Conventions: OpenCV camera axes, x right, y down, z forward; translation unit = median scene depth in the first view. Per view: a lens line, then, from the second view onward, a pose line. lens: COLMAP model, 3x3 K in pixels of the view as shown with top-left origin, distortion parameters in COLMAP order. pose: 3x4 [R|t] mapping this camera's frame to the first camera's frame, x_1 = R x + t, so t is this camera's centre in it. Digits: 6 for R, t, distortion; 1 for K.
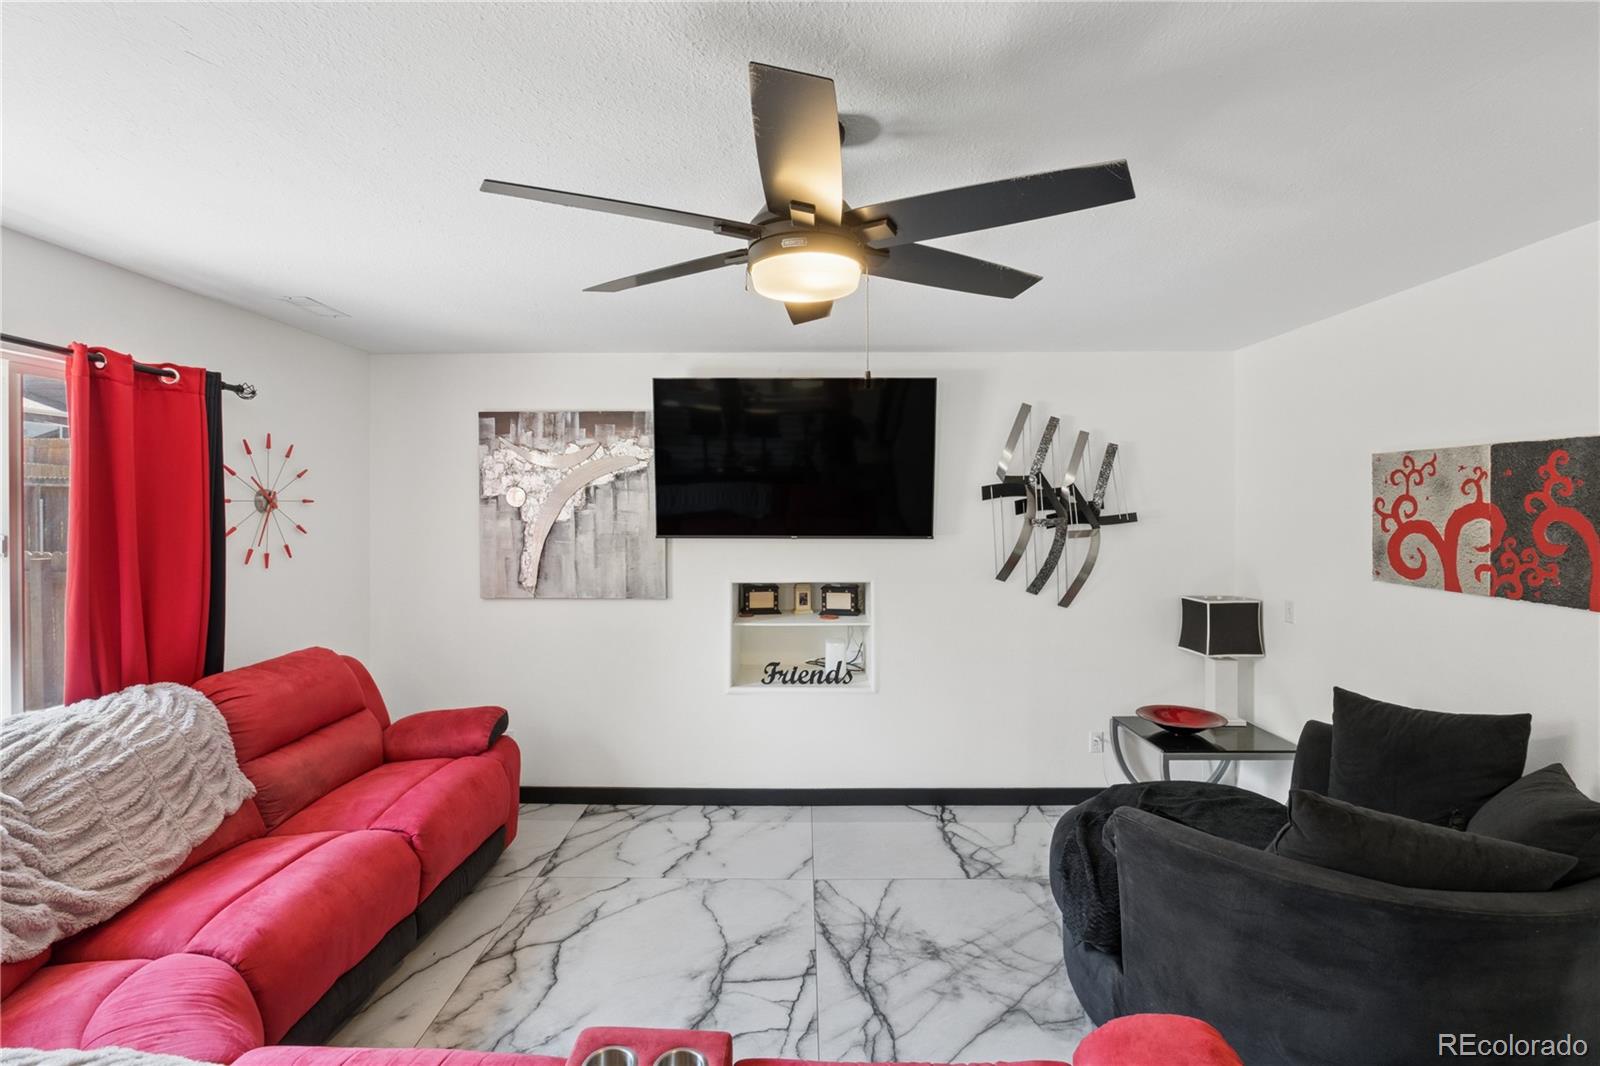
lens RADIAL K [[731.1, 0, 786.6], [0, 731.1, 510.5], [0, 0, 1]] dist [-0.019645, 0.004744]
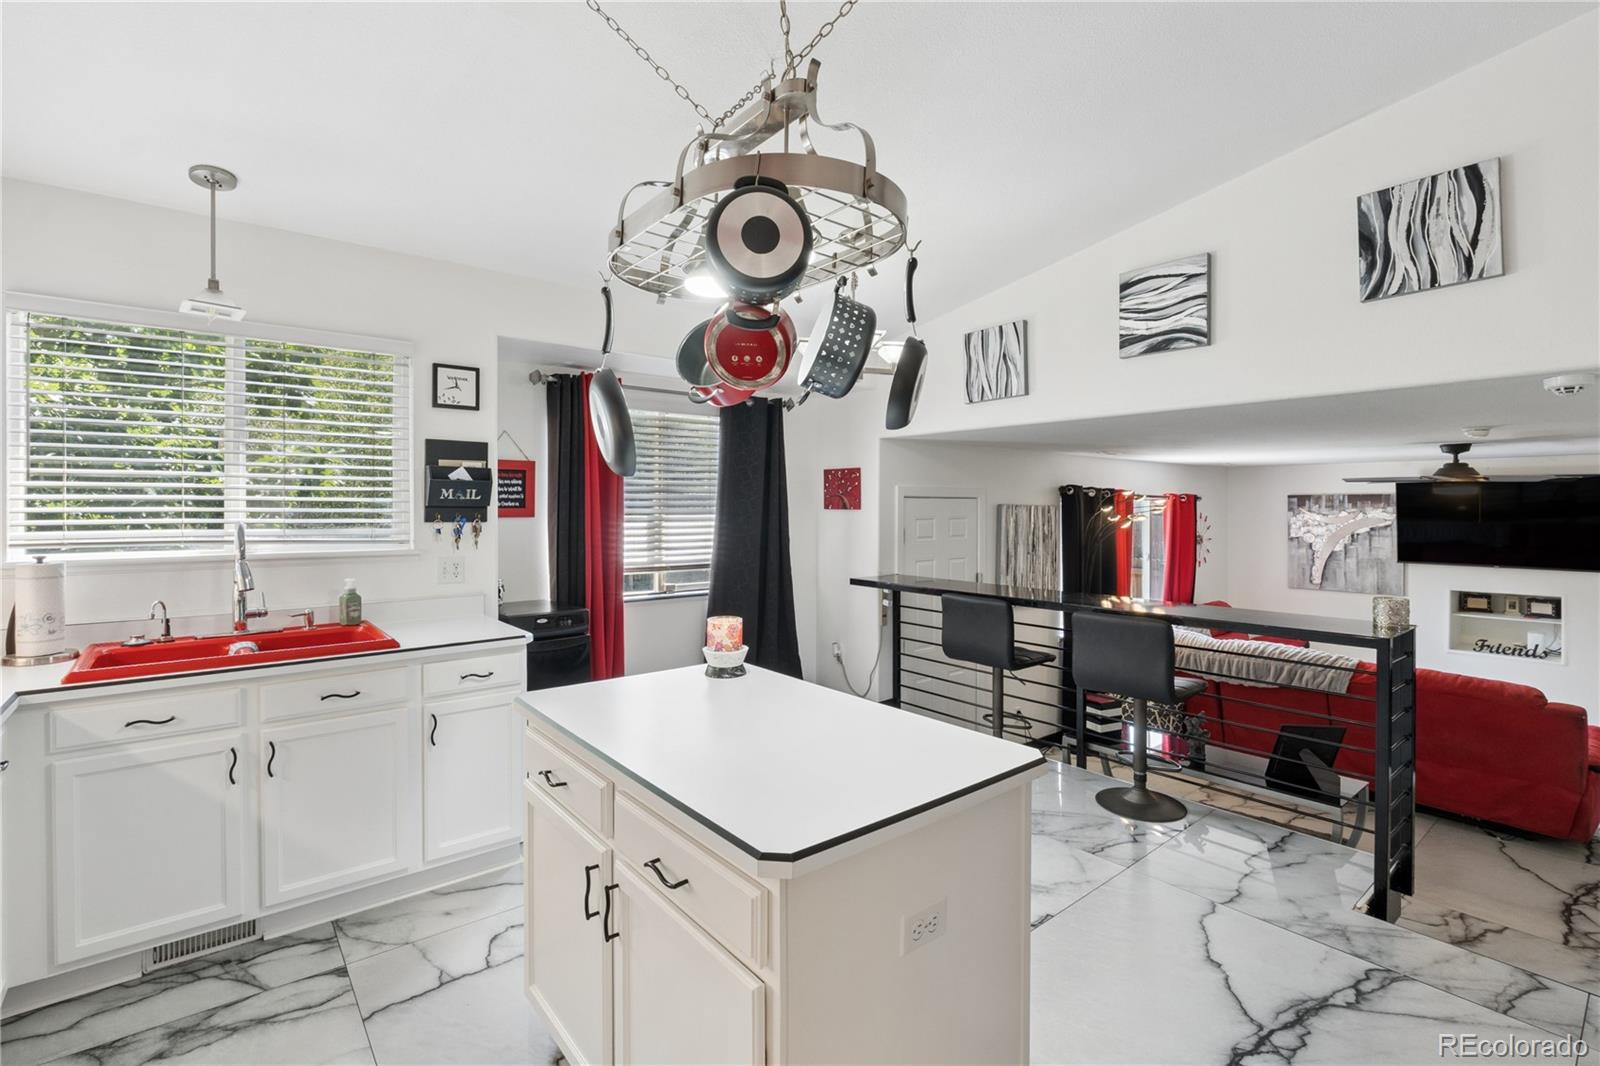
lens RADIAL K [[731.1, 0, 808.1], [0, 731.1, 509.6], [0, 0, 1]] dist [-0.019645, 0.004744]
pose [[0.648702, 0.004137, -0.761032, 0.255816], [-0.003509, 0.999991, 0.002446, -0.099439], [0.761035, 0.001084, 0.648710, -1.373411]]
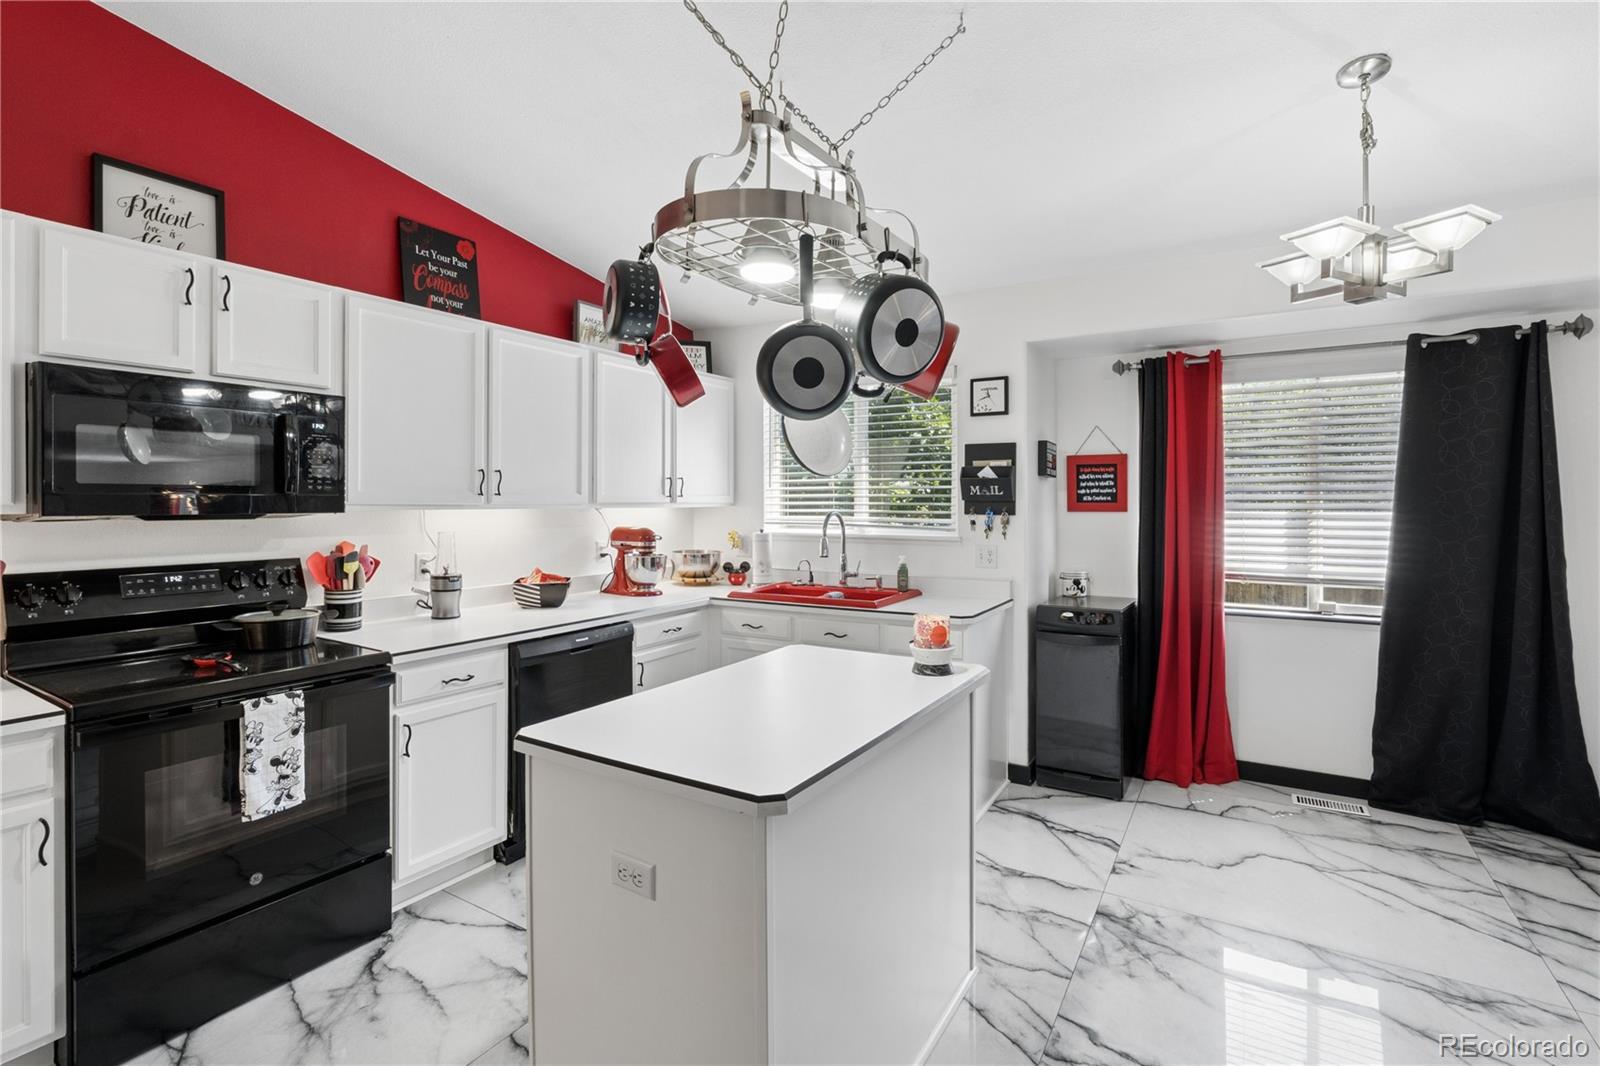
lens RADIAL K [[731.1, 0, 787.8], [0, 731.1, 506.4], [0, 0, 1]] dist [-0.019645, 0.004744]
pose [[-0.518079, 0.008073, -0.855295, 0.311261], [0.000185, 0.999956, 0.009326, -0.101701], [0.855333, 0.004674, -0.518058, -0.879384]]
